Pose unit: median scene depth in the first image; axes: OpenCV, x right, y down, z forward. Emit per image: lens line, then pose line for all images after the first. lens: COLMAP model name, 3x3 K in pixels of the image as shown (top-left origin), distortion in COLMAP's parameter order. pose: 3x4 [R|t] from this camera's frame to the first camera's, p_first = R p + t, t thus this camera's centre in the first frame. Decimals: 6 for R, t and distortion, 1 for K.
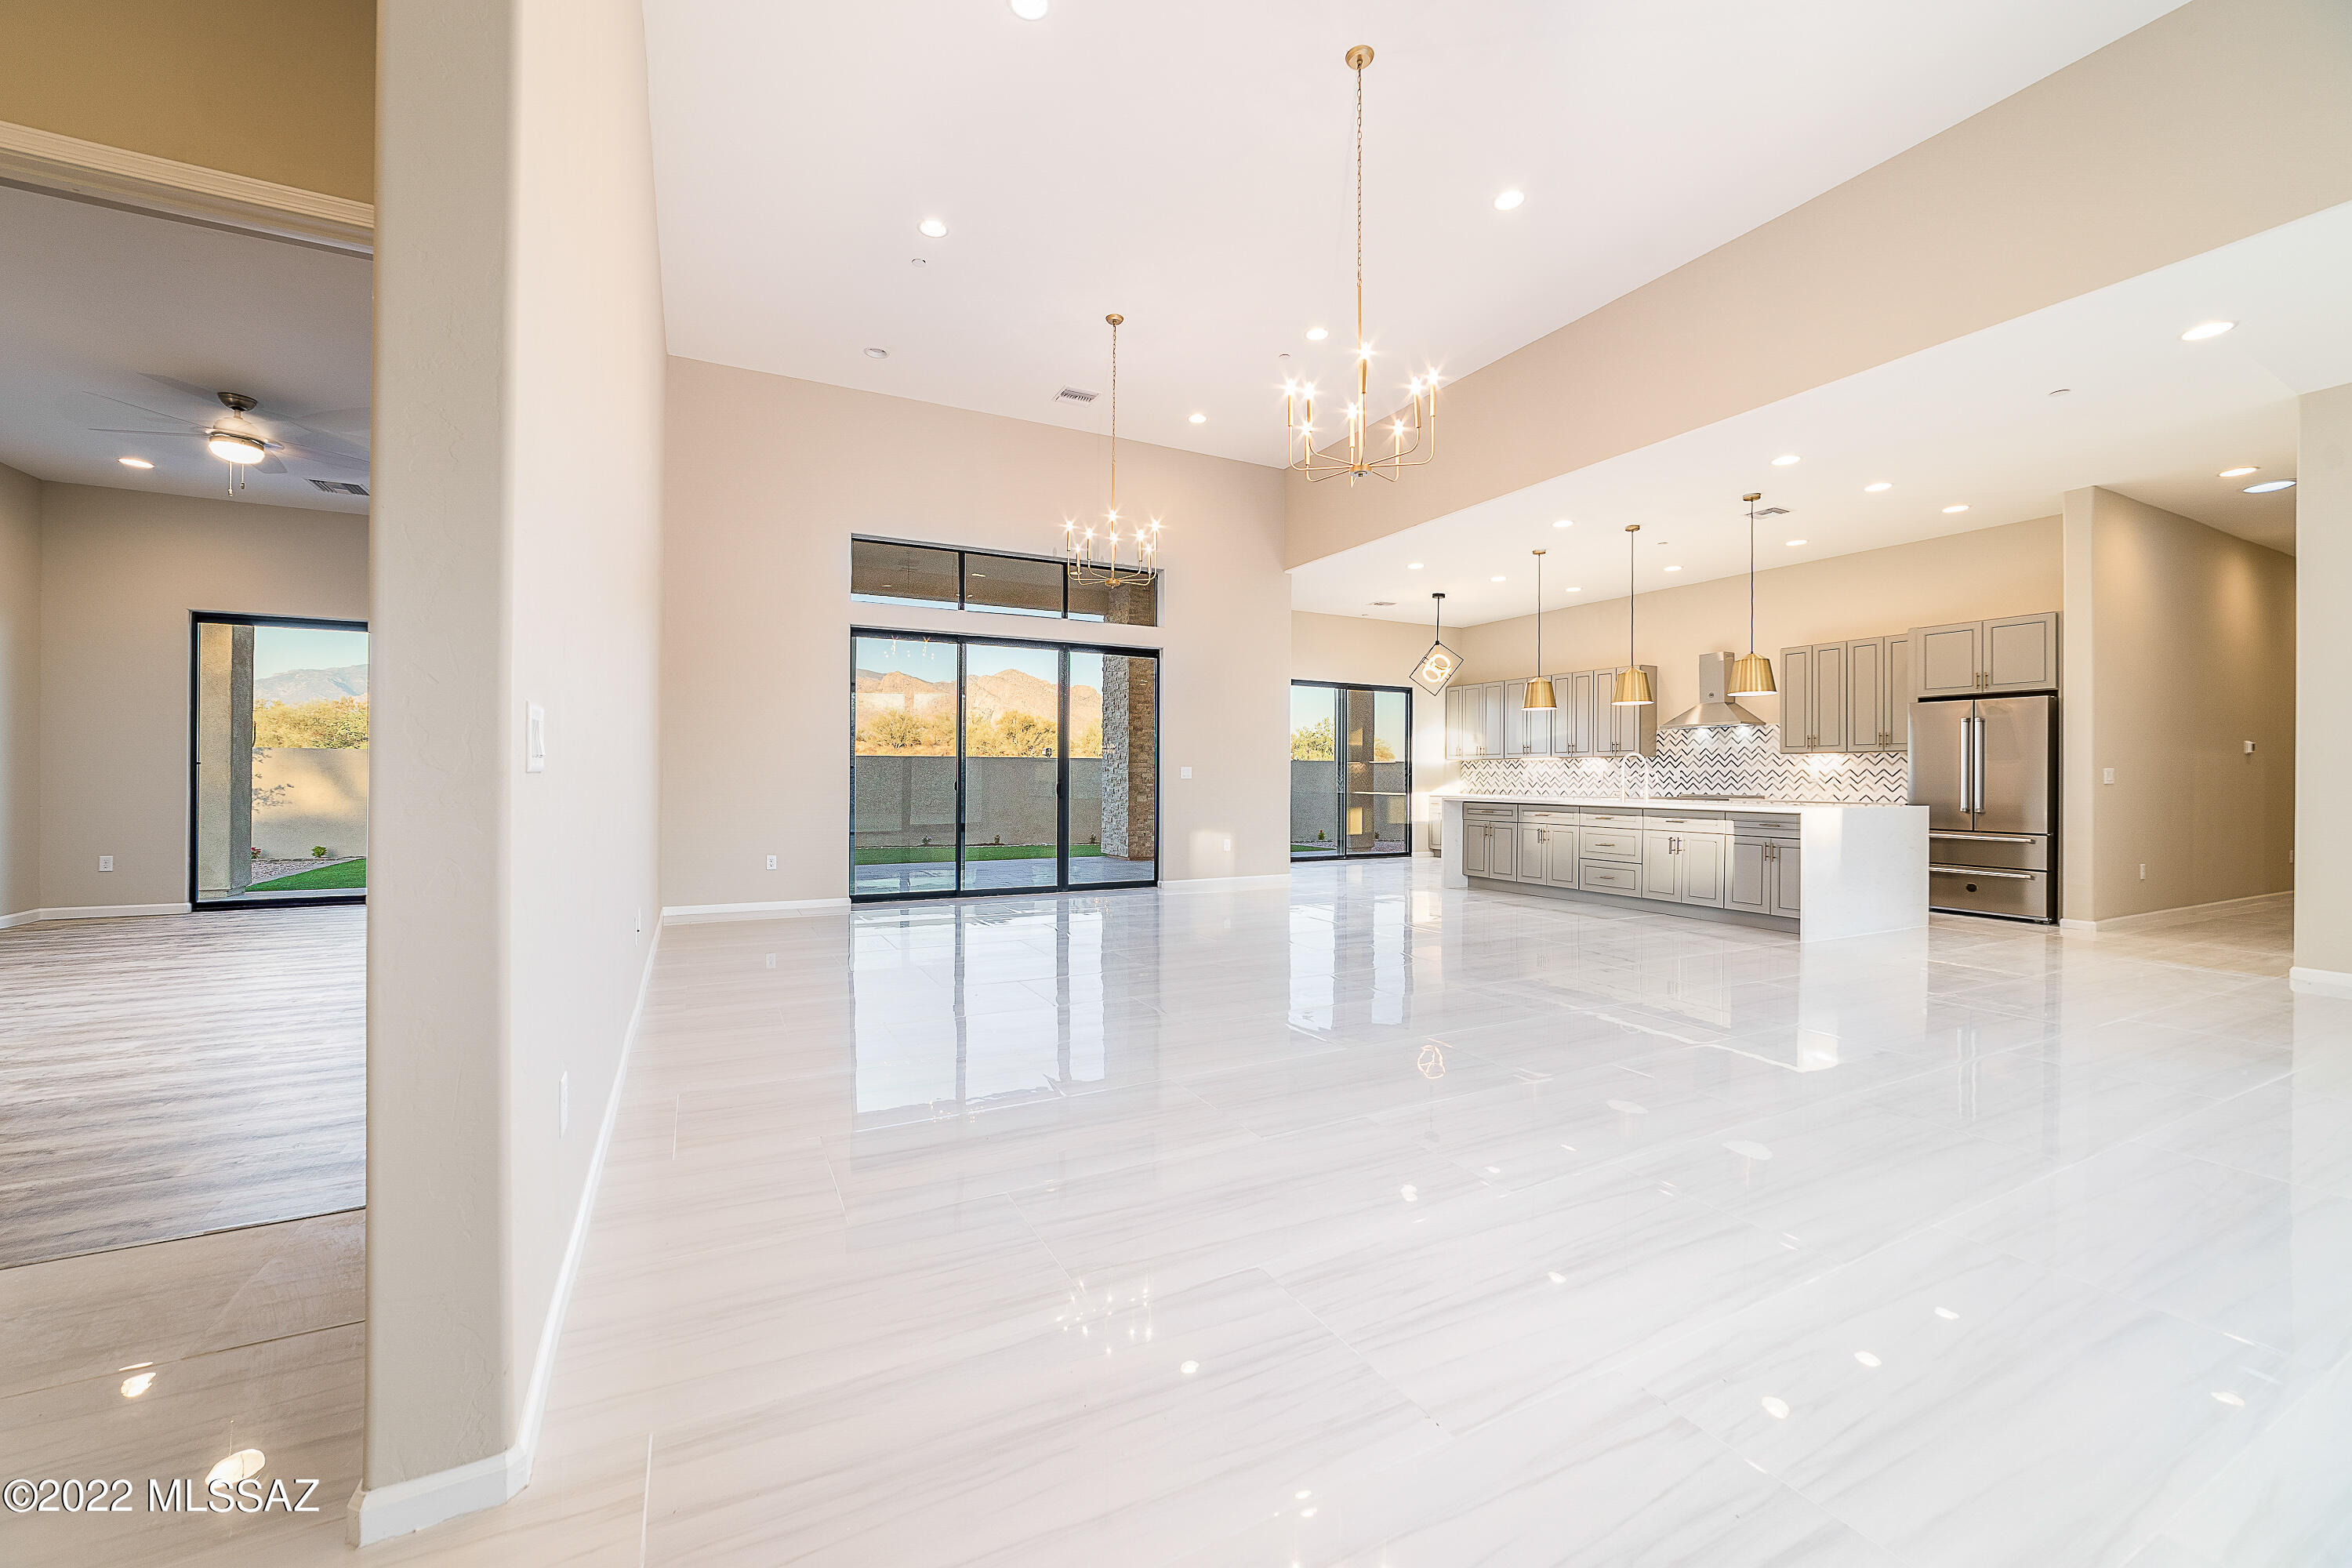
lens RADIAL K [[913.6, 0, 1163.7], [0, 913.6, 774.1], [0, 0, 1]] dist [-0.017586, 0.006267]
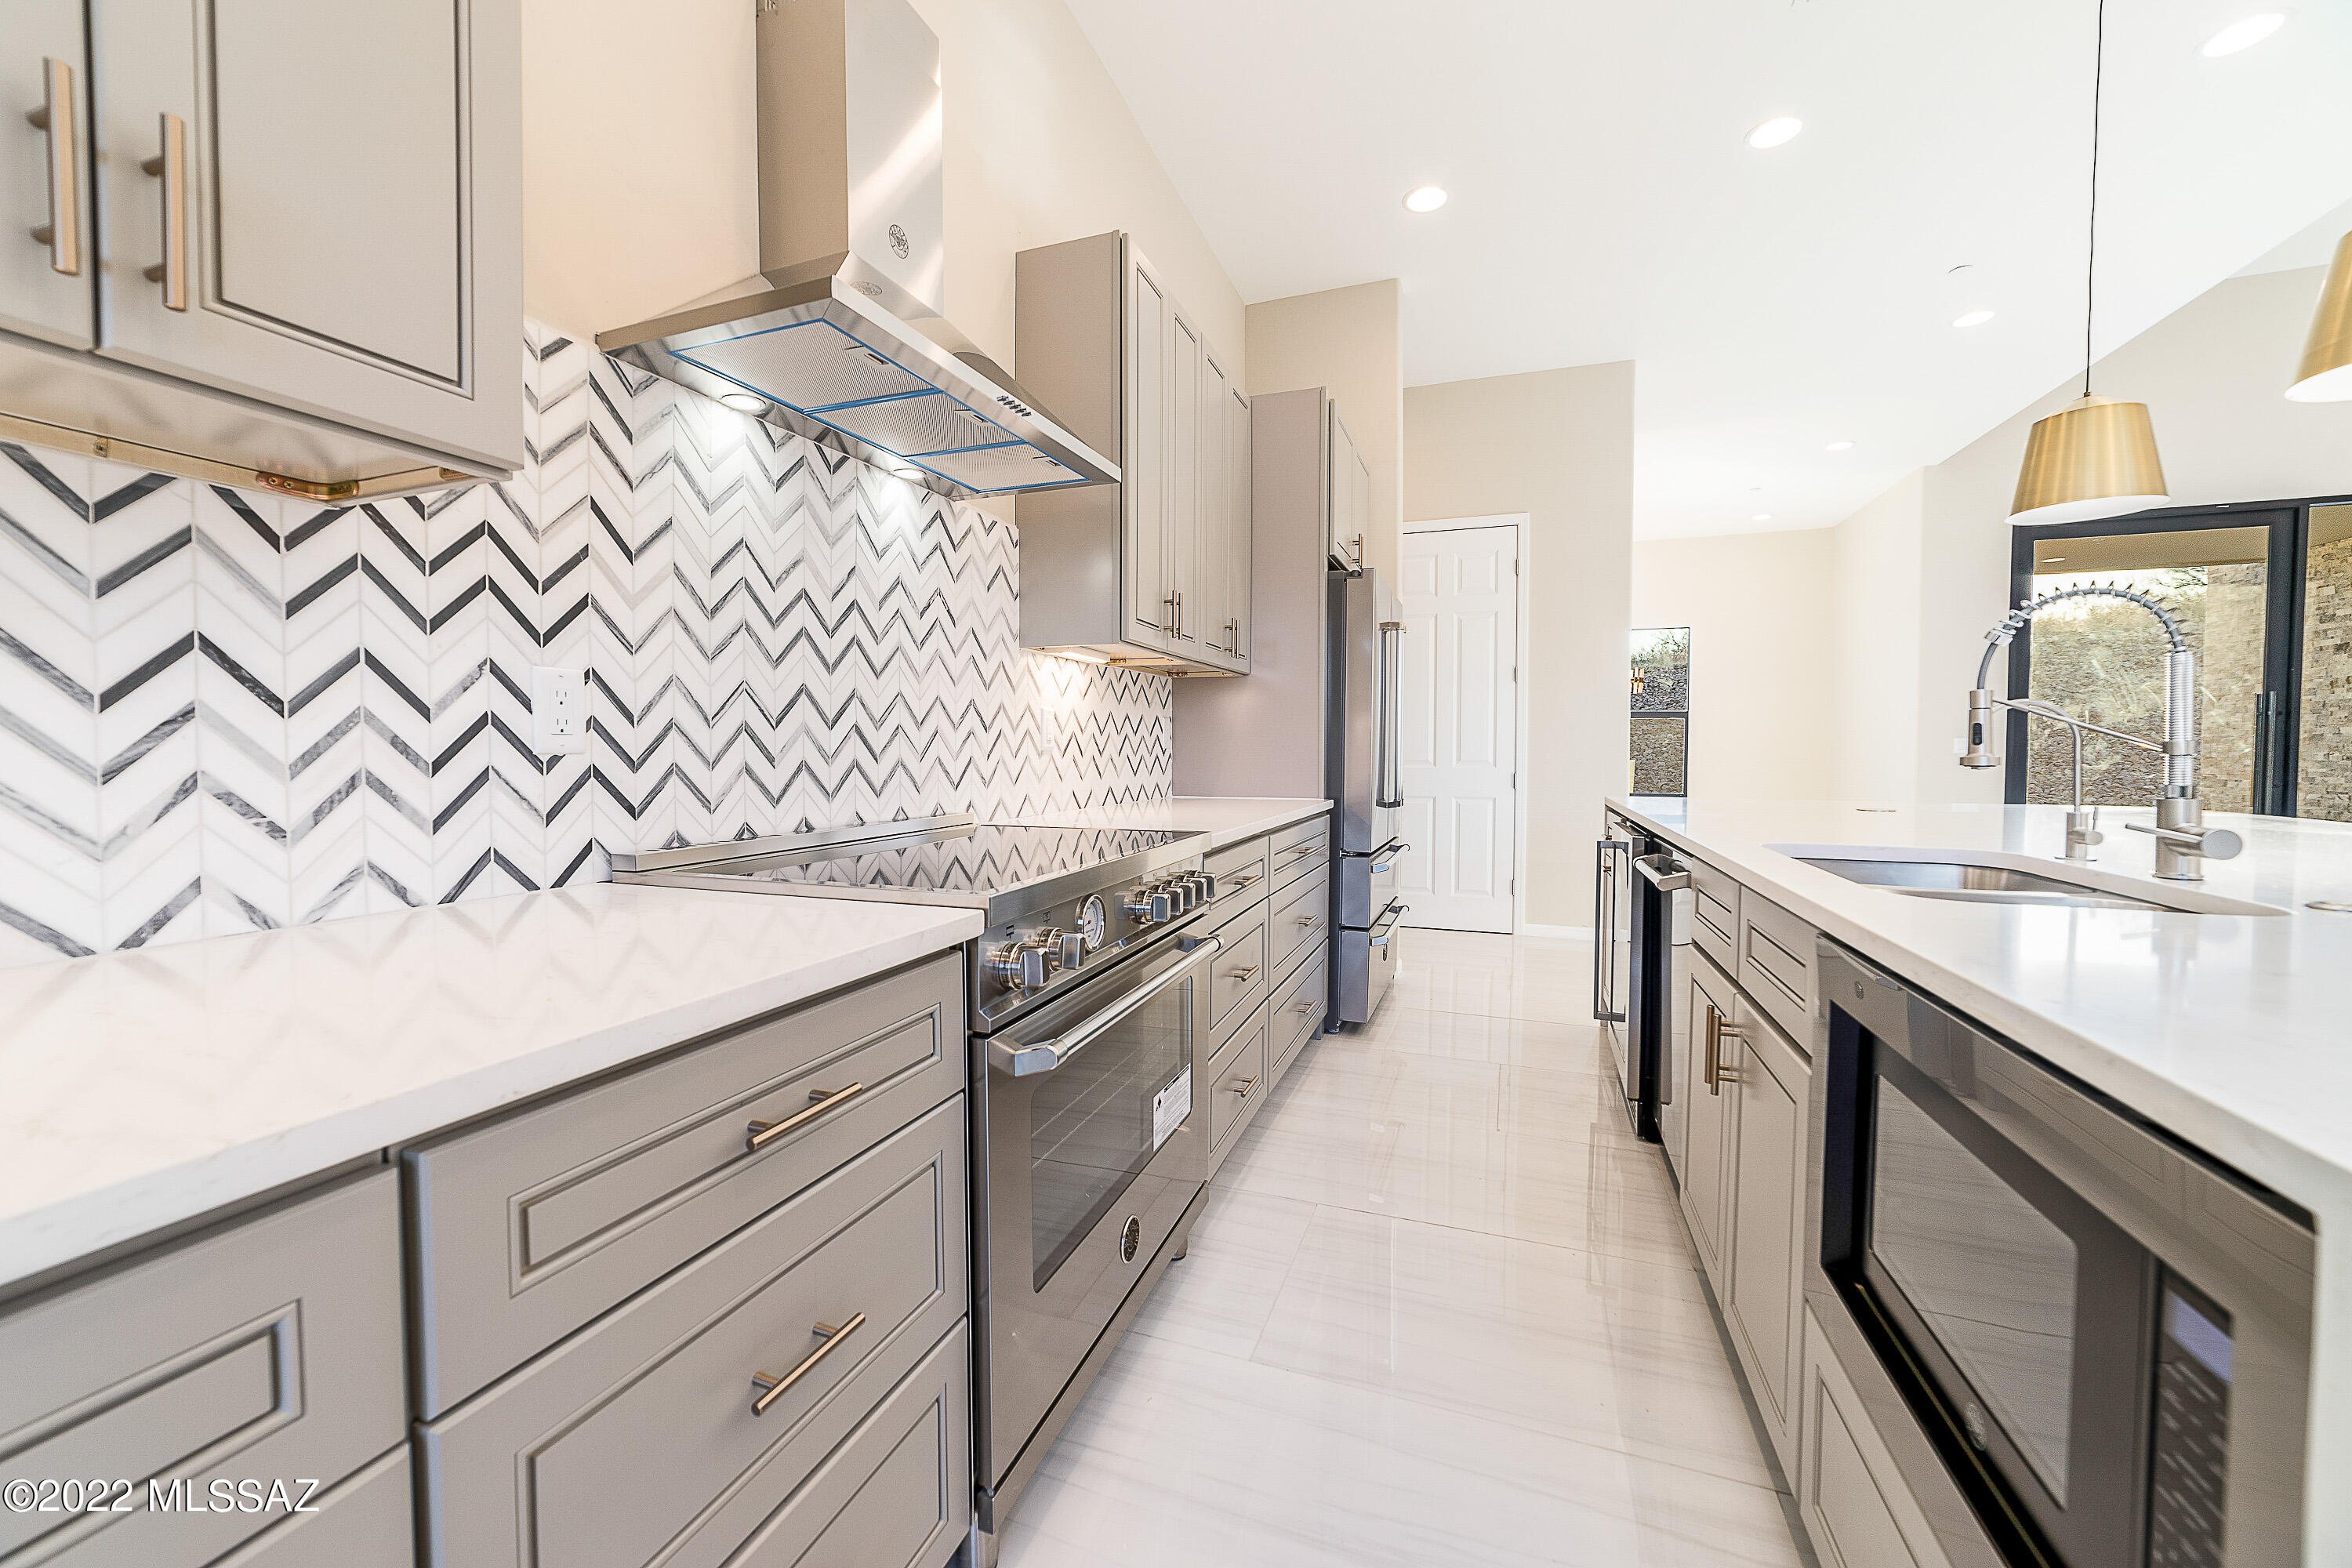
lens RADIAL K [[913.6, 0, 1151.2], [0, 913.6, 776.8], [0, 0, 1]] dist [-0.017586, 0.006267]
pose [[-0.661223, -0.030948, 0.749551, 0.471080], [-0.008267, 0.999389, 0.033970, 0.006657], [-0.750144, 0.016265, -0.661075, 1.144667]]
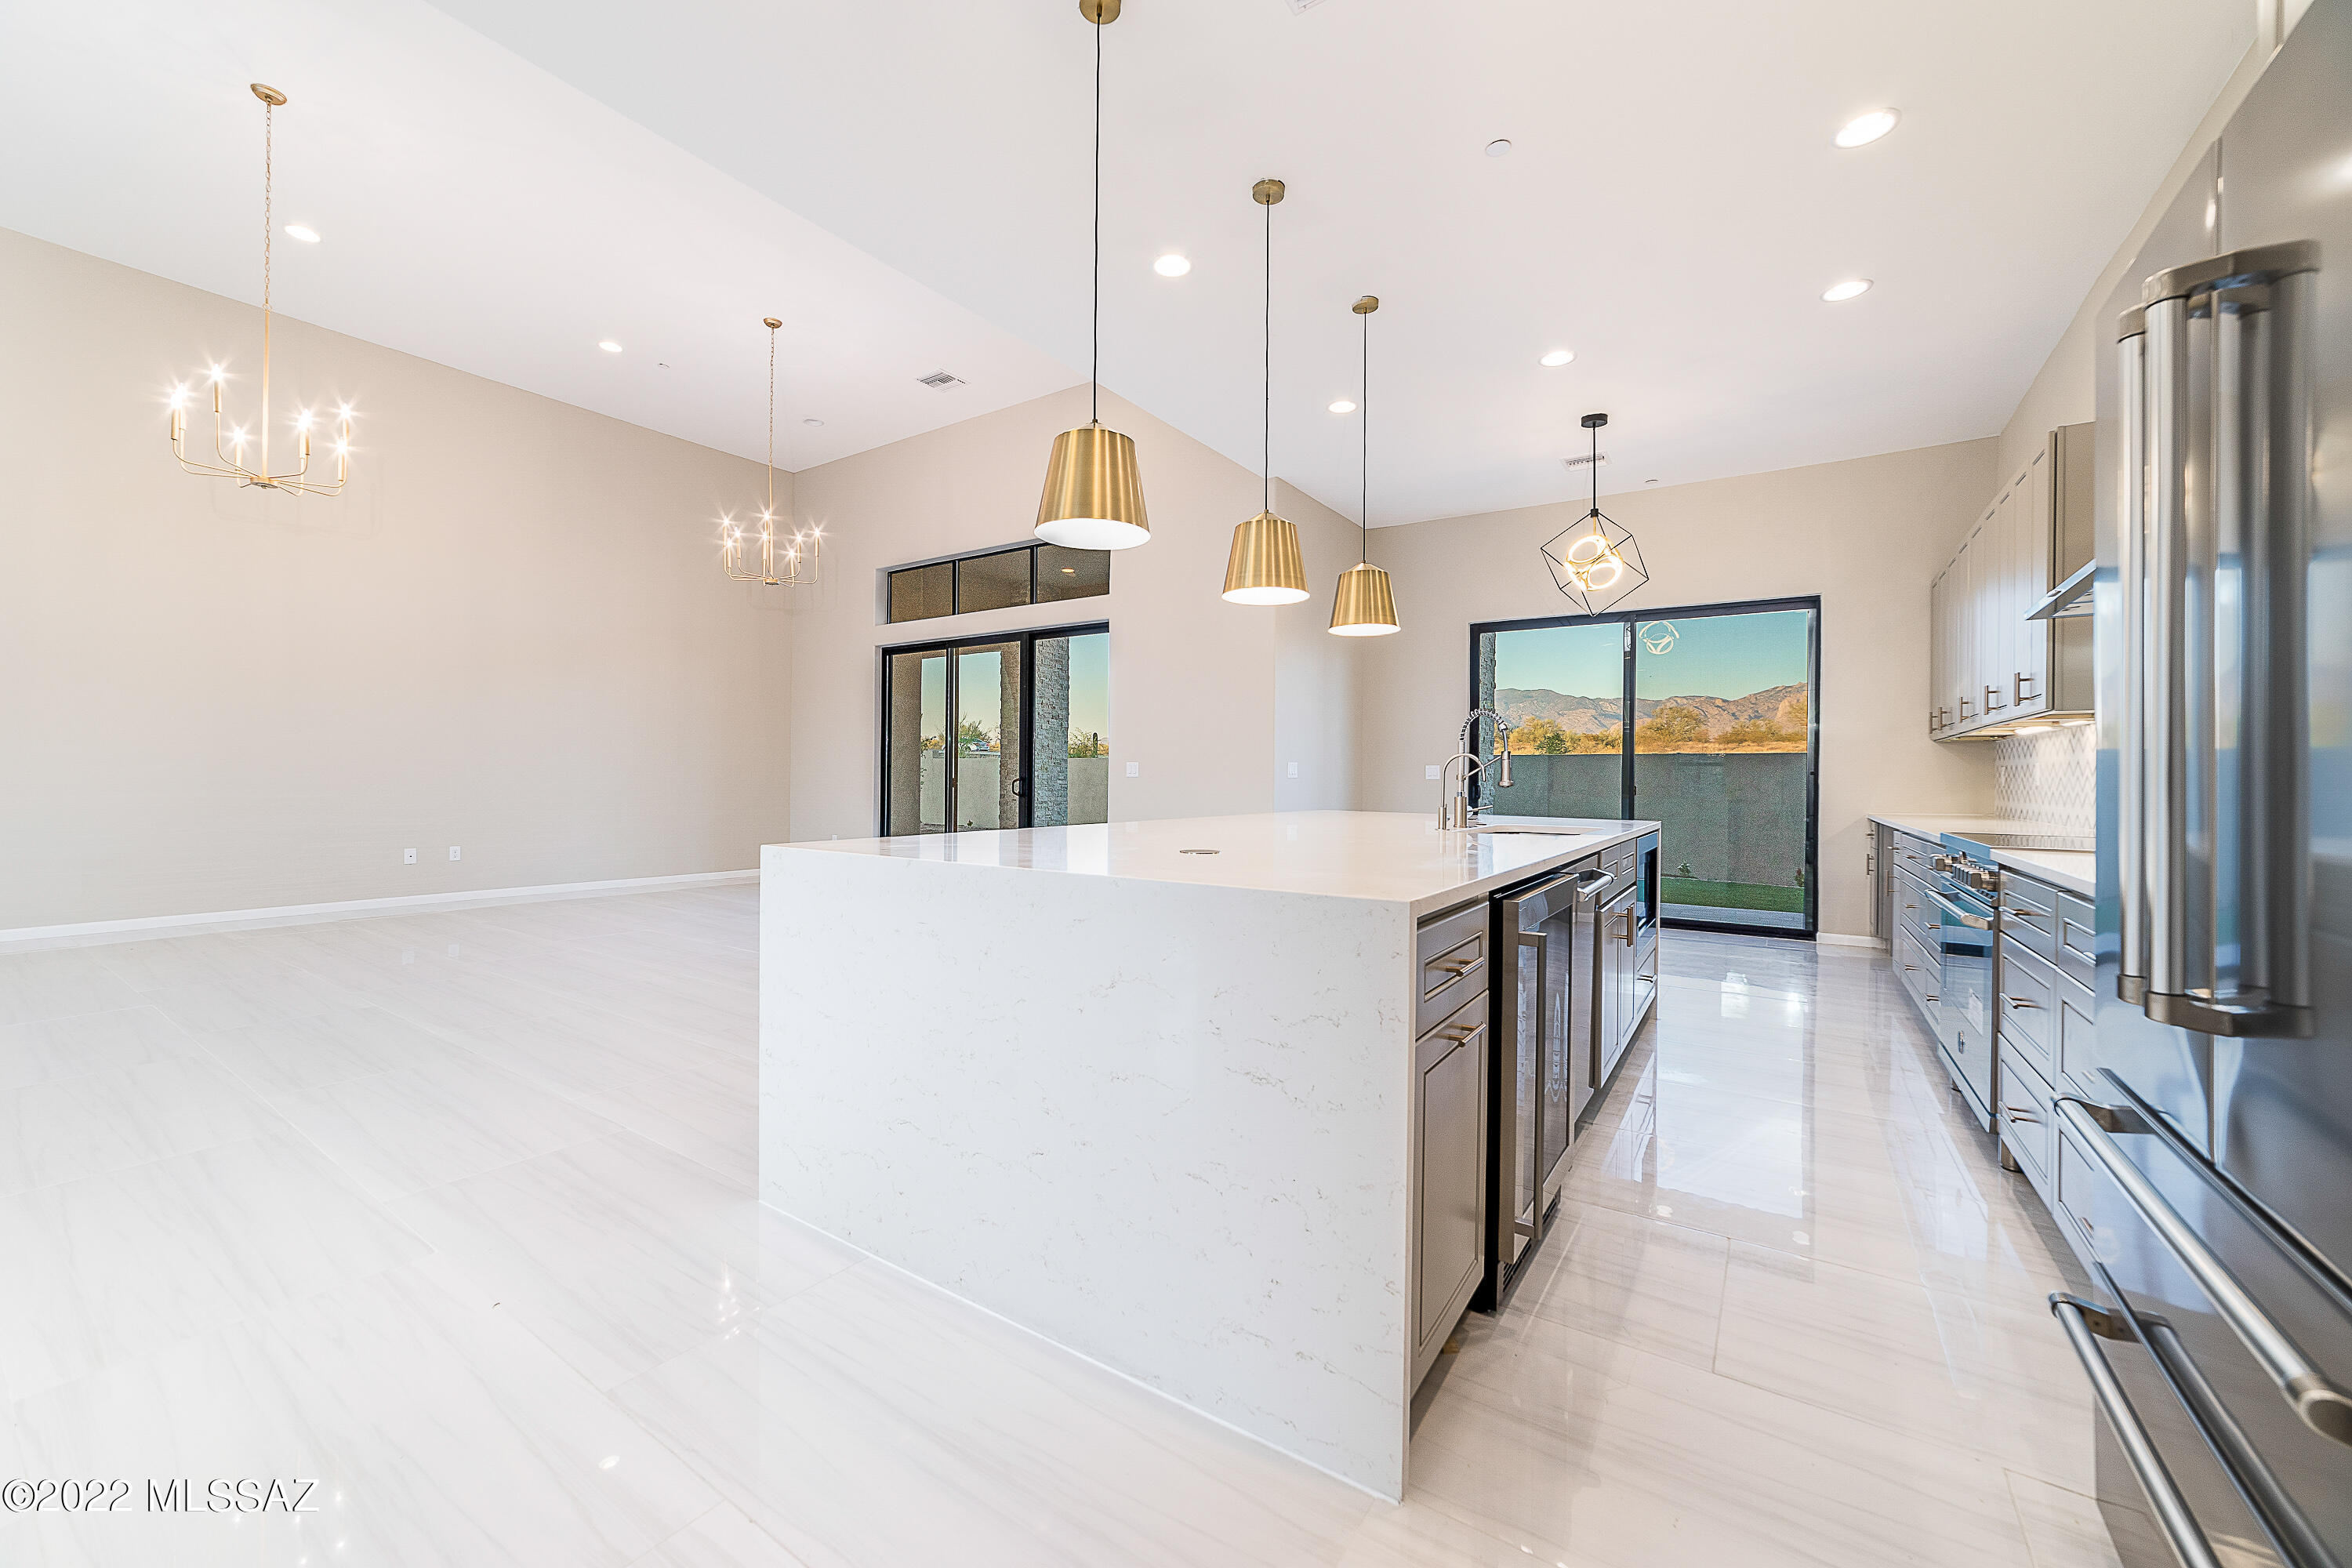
lens RADIAL K [[913.6, 0, 1165.7], [0, 913.6, 770.1], [0, 0, 1]] dist [-0.017586, 0.006267]
pose [[0.477736, -0.007470, -0.878472, 0.741545], [-0.003008, 0.999944, -0.010138, 0.006565], [0.878498, 0.007486, 0.477687, 0.643535]]
